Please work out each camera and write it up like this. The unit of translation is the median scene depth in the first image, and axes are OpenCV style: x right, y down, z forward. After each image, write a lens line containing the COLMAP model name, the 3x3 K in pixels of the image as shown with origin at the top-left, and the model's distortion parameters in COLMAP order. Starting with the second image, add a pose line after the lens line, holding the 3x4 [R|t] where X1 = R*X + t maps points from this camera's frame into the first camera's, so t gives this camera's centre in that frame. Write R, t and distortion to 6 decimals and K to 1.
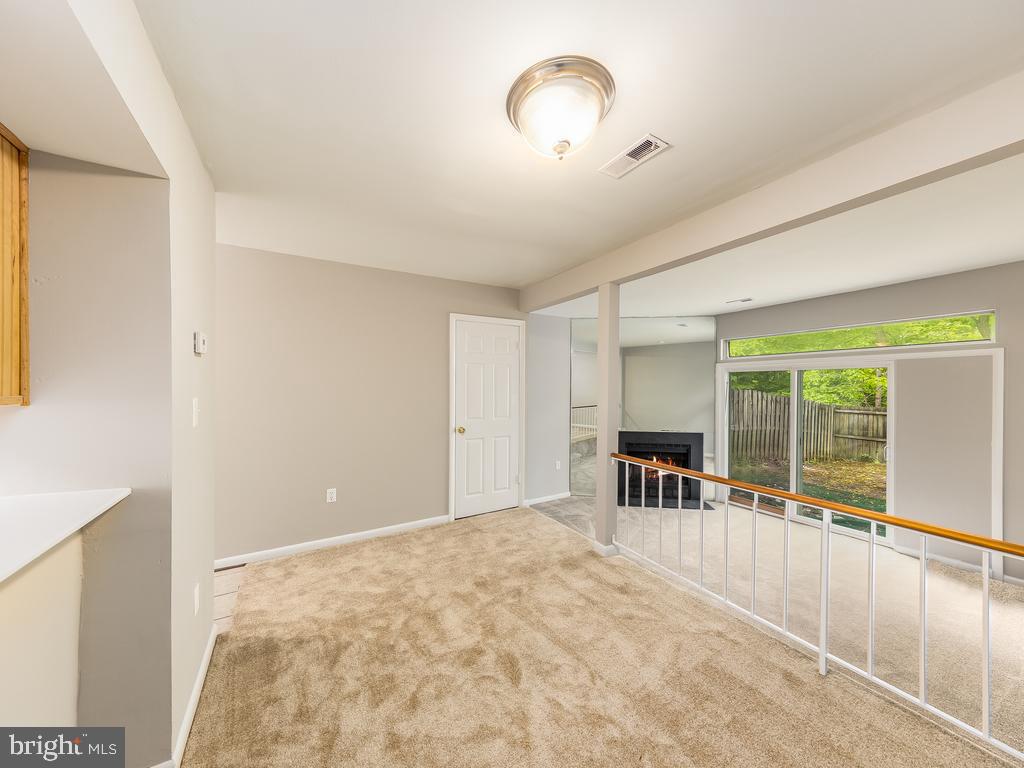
lens RADIAL K [[368.1, 0, 509.6], [0, 368.1, 385.7], [0, 0, 1]] dist [0.000568, -0.000049]
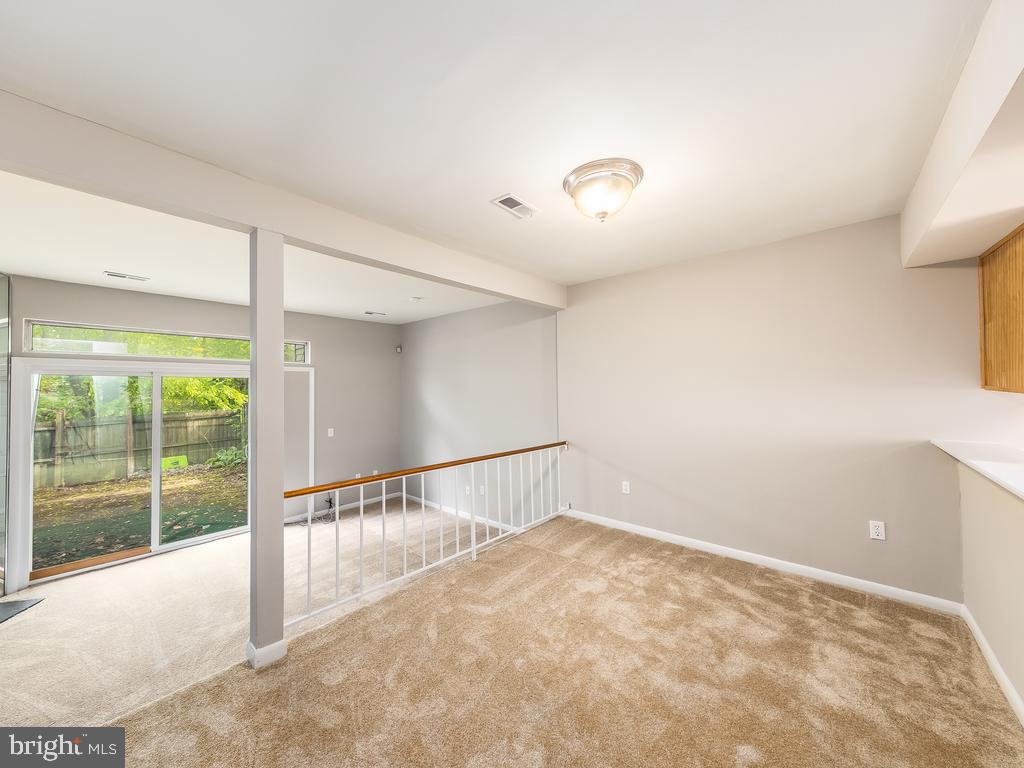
lens RADIAL K [[368.1, 0, 509.6], [0, 368.1, 385.7], [0, 0, 1]] dist [0.000568, -0.000049]
pose [[-0.321686, 0.020471, 0.946625, -0.362166], [0.027419, 0.999548, -0.012298, 0.015362], [-0.946449, 0.021999, -0.322102, 0.596347]]
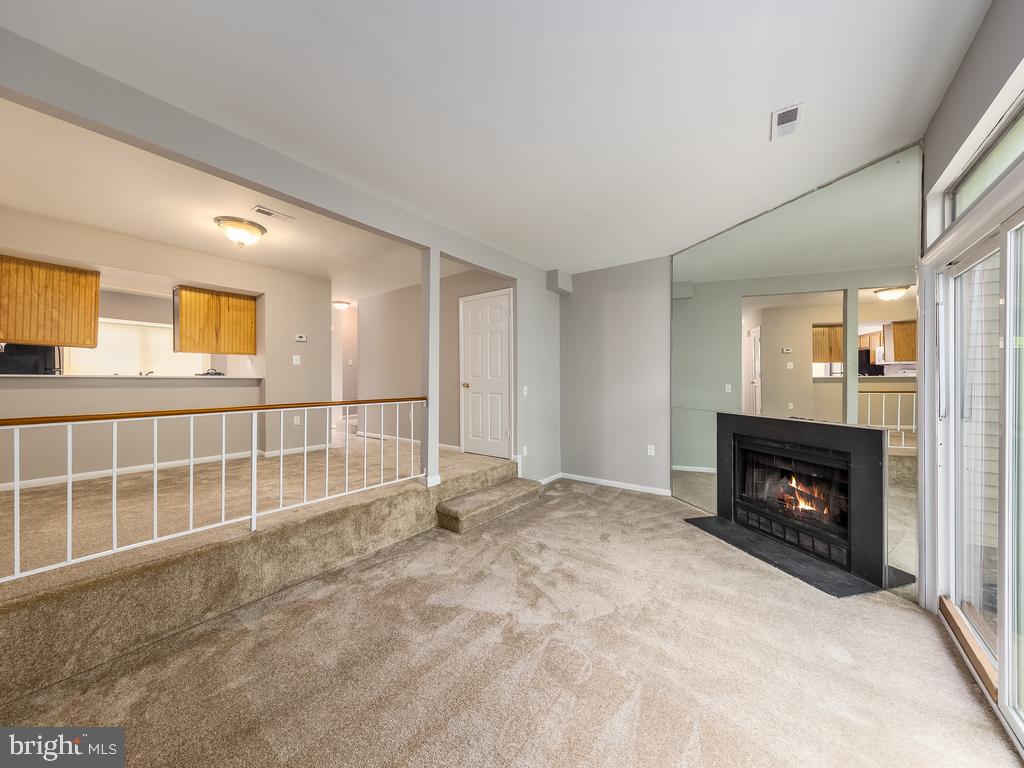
lens RADIAL K [[368.1, 0, 509.6], [0, 368.1, 385.7], [0, 0, 1]] dist [0.000568, -0.000049]
pose [[0.372509, 0.009868, -0.927976, 1.053667], [-0.003948, 0.999951, 0.009048, 0.101513], [0.928020, 0.000293, 0.372530, 0.603365]]
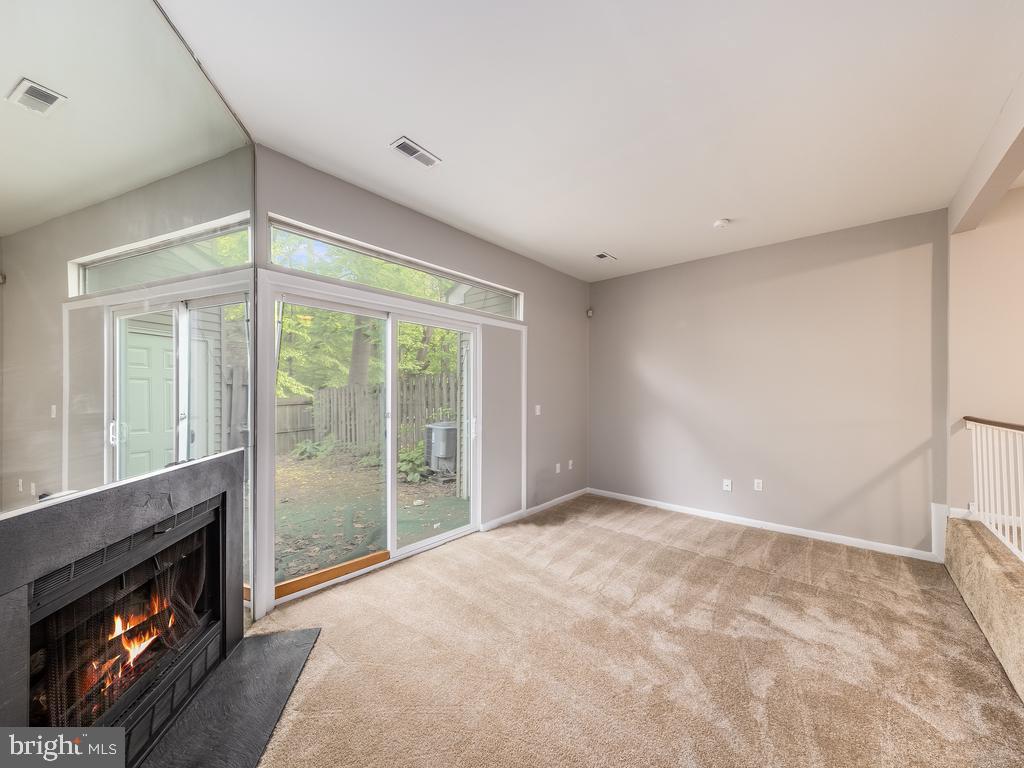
lens RADIAL K [[372.1, 0, 511.5], [0, 372.1, 395.9], [0, 0, 1]] dist [-0.000078, -0.000097]
pose [[-0.309377, -0.004663, 0.950928, 0.131473], [0.013163, 0.999871, 0.009185, 0.101312], [-0.950848, 0.015359, -0.309275, 1.200427]]
